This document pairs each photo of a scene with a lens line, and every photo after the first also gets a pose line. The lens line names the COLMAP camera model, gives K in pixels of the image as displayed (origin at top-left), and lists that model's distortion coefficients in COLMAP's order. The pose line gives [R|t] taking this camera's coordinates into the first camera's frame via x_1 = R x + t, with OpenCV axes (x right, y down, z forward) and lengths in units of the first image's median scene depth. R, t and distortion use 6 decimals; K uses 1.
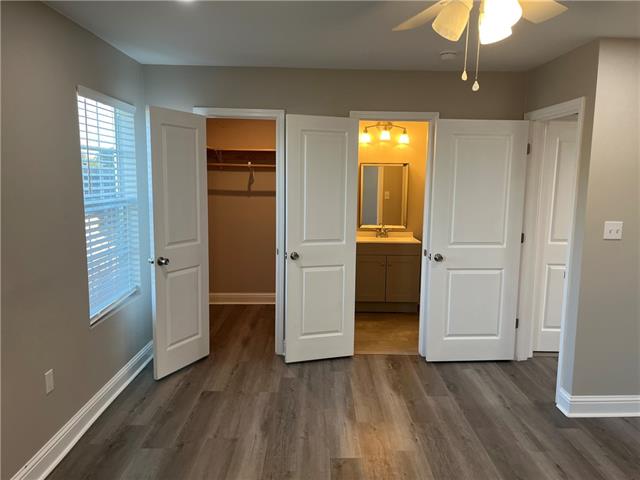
lens RADIAL K [[486.9, 0, 319.5], [0, 486.9, 241.7], [0, 0, 1]] dist [0.033425, -0.048856]
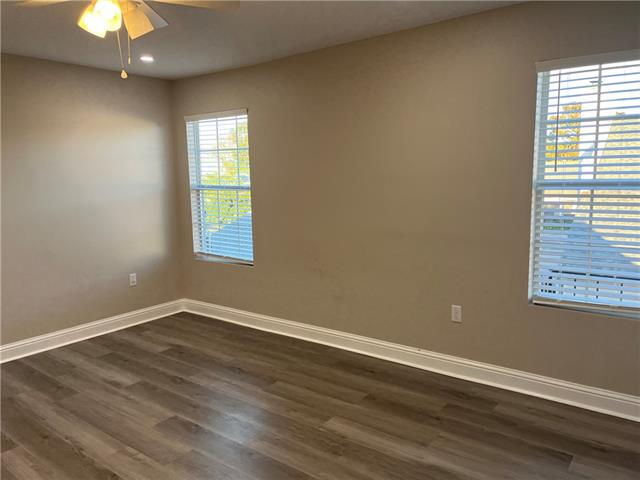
lens RADIAL K [[486.9, 0, 317.0], [0, 486.9, 239.2], [0, 0, 1]] dist [0.033425, -0.048856]
pose [[-0.629272, 0.110433, -0.769299, 0.596828], [-0.079110, 0.975610, 0.204759, -0.134841], [0.773148, 0.189708, -0.605188, 1.294439]]
